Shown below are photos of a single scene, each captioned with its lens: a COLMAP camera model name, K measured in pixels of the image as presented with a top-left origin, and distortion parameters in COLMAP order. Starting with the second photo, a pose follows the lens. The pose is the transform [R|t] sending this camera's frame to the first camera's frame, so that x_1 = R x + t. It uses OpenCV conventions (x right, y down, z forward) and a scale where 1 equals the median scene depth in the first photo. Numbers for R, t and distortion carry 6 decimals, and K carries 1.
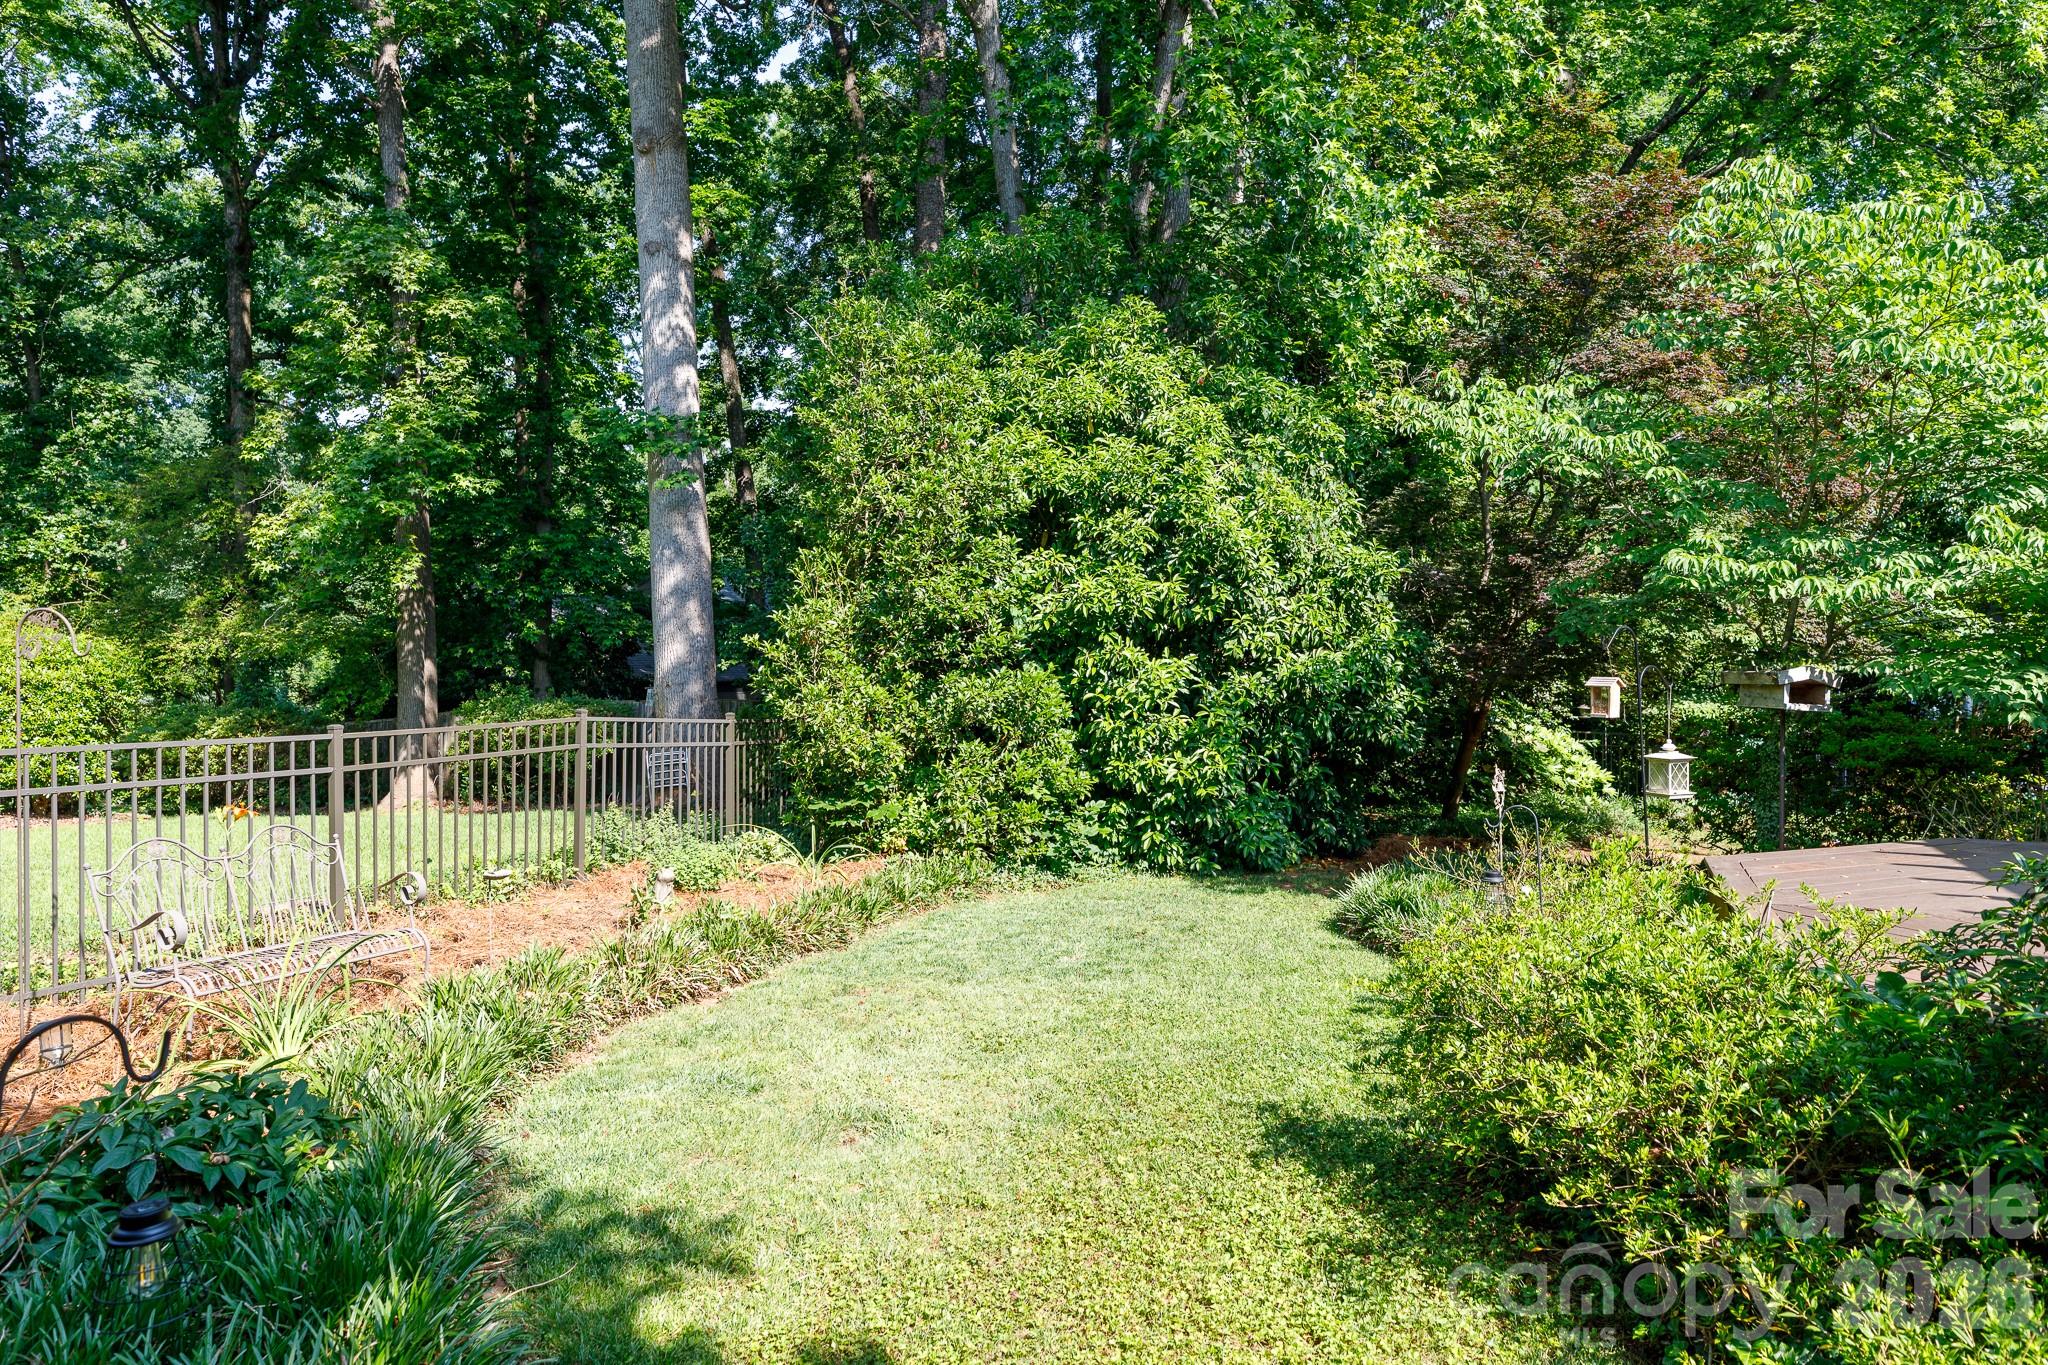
lens RADIAL K [[1410.6, 0, 1023.8], [0, 1410.6, 679.3], [0, 0, 1]] dist [0.007362, 0.004128]
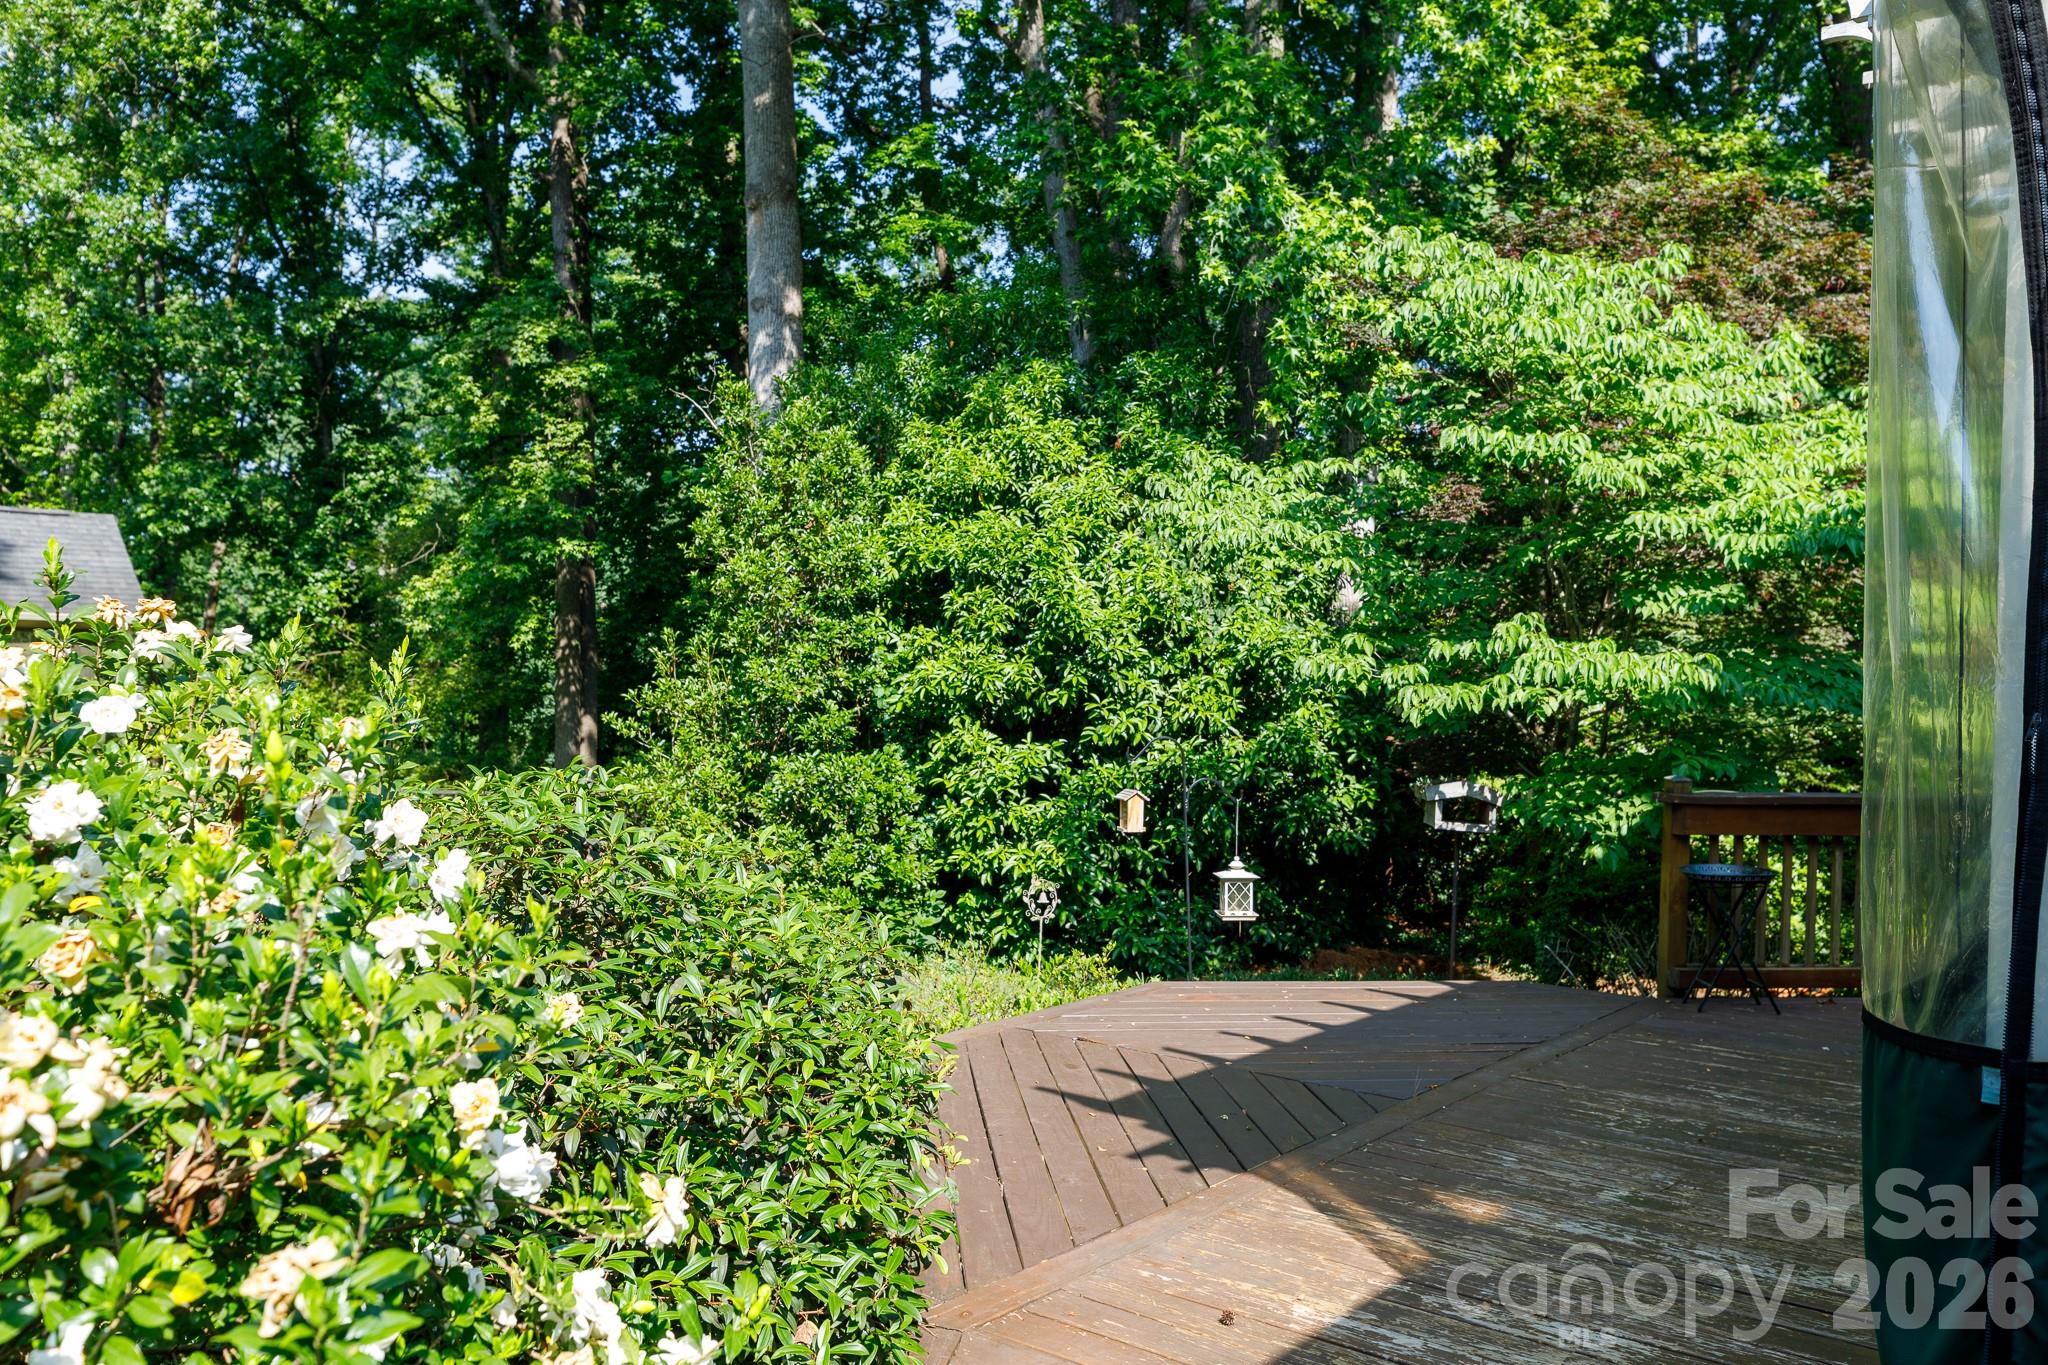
lens RADIAL K [[1655.3, 0, 1023.8], [0, 1655.3, 682.4], [0, 0, 1]] dist [-0.001790, -0.002020]
pose [[0.953704, 0.014399, -0.300401, 0.414894], [-0.023045, 0.999415, -0.025258, -0.026849], [0.299862, 0.031011, 0.953479, -0.060232]]
